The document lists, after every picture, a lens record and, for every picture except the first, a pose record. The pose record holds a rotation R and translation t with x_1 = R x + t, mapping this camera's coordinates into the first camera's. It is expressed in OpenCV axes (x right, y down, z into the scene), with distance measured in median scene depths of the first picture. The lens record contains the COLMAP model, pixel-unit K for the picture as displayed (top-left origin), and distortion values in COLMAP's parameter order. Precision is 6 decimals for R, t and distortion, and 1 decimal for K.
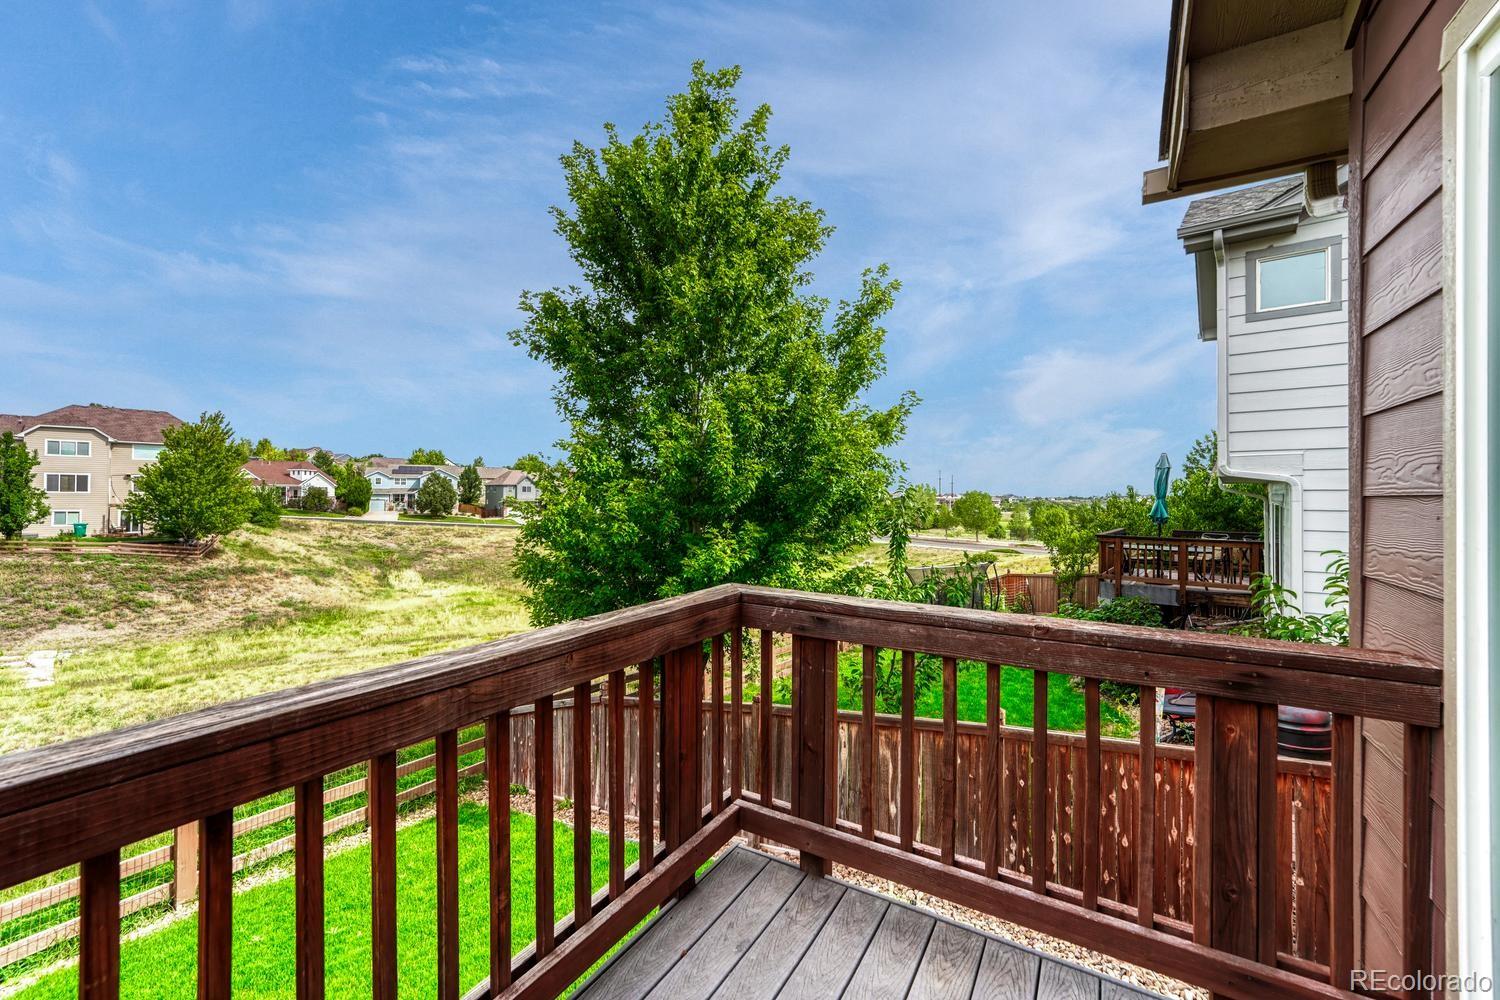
lens RADIAL K [[618.1, 0, 750.0], [0, 618.1, 500.0], [0, 0, 1]] dist [0.001289, 0.000042]
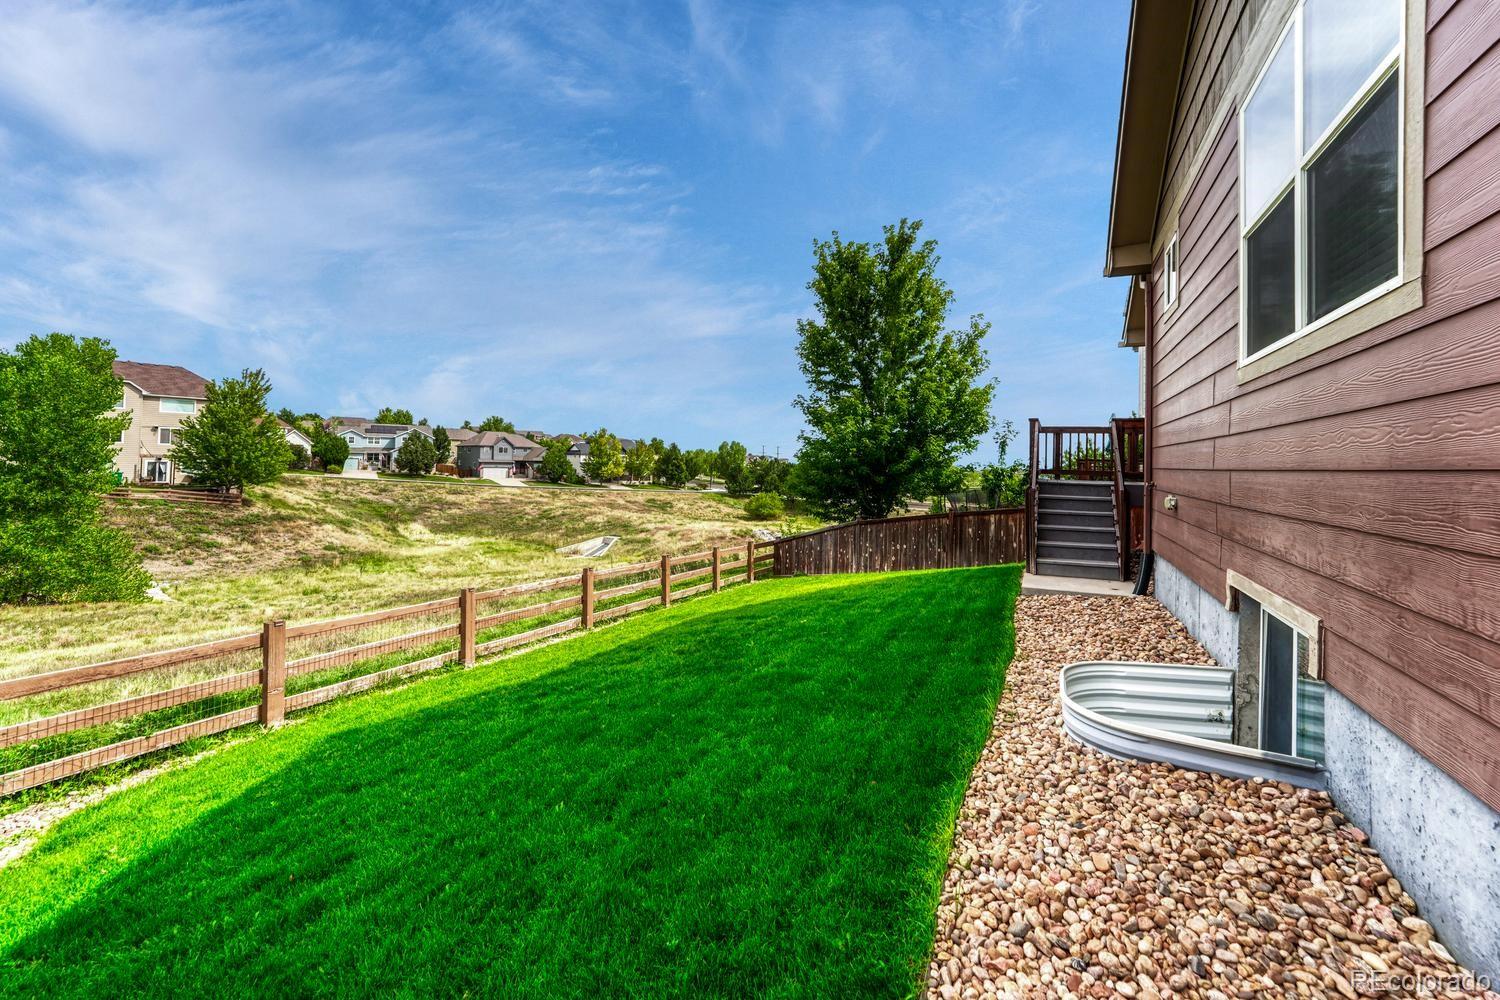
lens RADIAL K [[636.2, 0, 743.1], [0, 636.2, 465.2], [0, 0, 1]] dist [0.000381, 0.000040]
pose [[0.996597, 0.012660, 0.081455, -0.091789], [-0.012116, 0.999901, -0.007169, 0.016904], [-0.081538, 0.006158, 0.996651, -0.127195]]
